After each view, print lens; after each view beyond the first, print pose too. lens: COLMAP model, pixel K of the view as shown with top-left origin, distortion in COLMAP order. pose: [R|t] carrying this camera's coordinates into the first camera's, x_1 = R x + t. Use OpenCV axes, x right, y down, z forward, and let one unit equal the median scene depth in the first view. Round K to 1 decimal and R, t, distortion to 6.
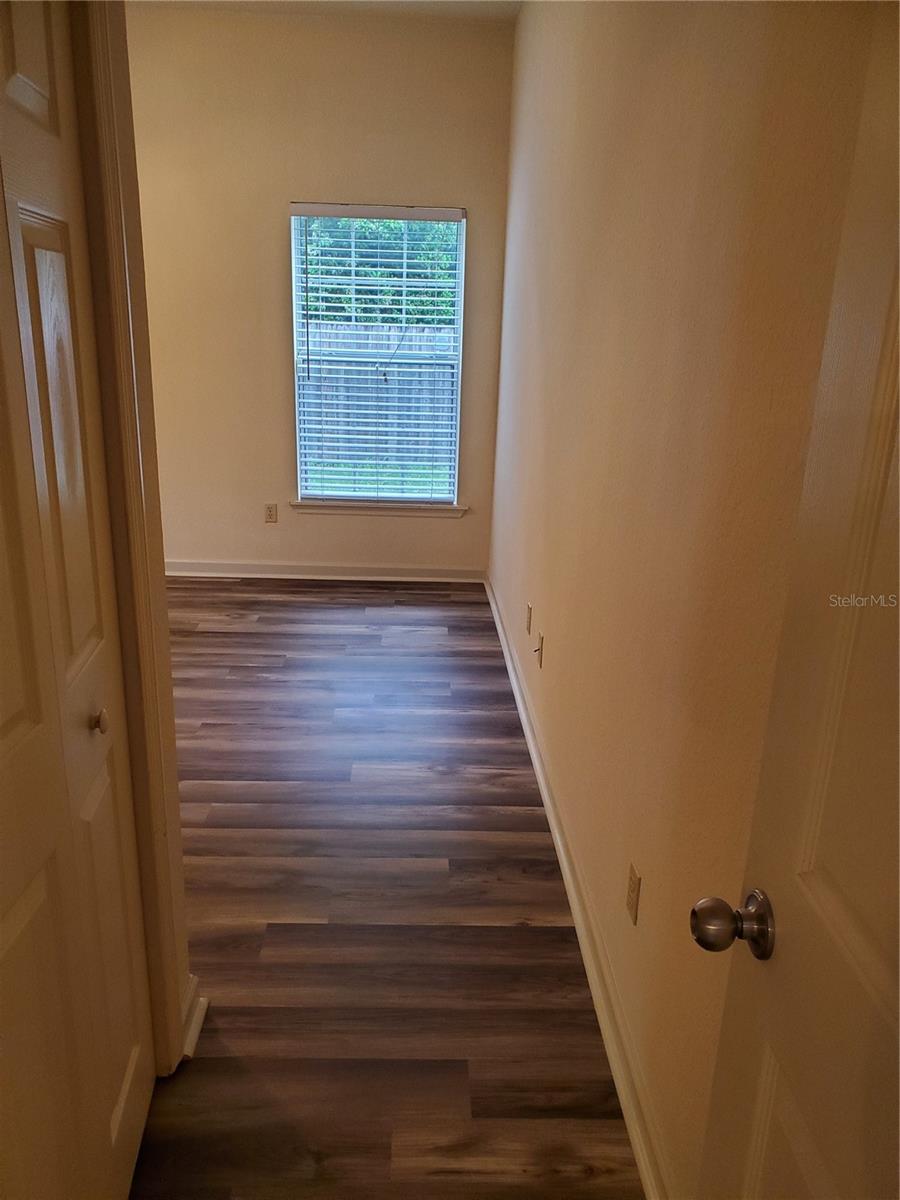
lens RADIAL K [[934.9, 0, 481.0], [0, 934.9, 631.8], [0, 0, 1]] dist [0.026653, 0.003079]
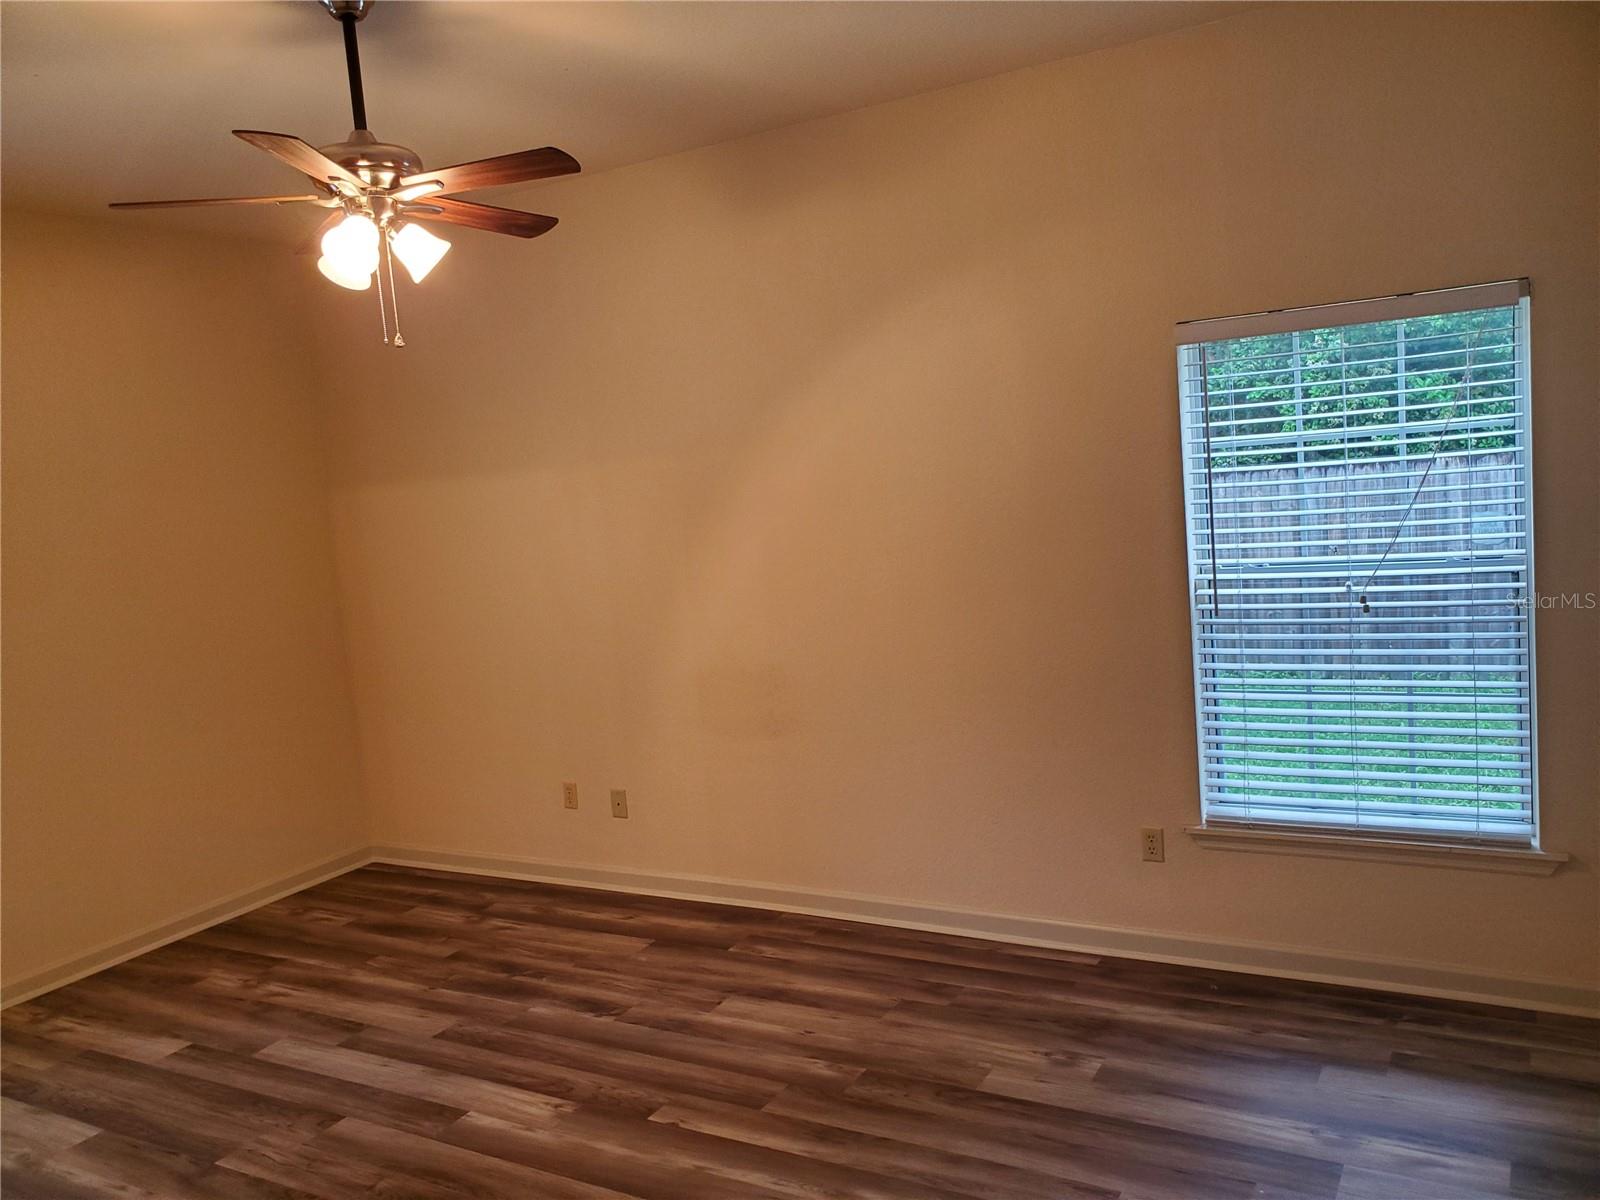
lens RADIAL K [[1246.5, 0, 816.8], [0, 1246.5, 601.3], [0, 0, 1]] dist [0.026653, 0.003079]
pose [[0.827214, -0.042403, -0.560285, 0.036576], [-0.070040, 0.981590, -0.177697, -0.127497], [0.557505, 0.186236, 0.809015, 0.262885]]
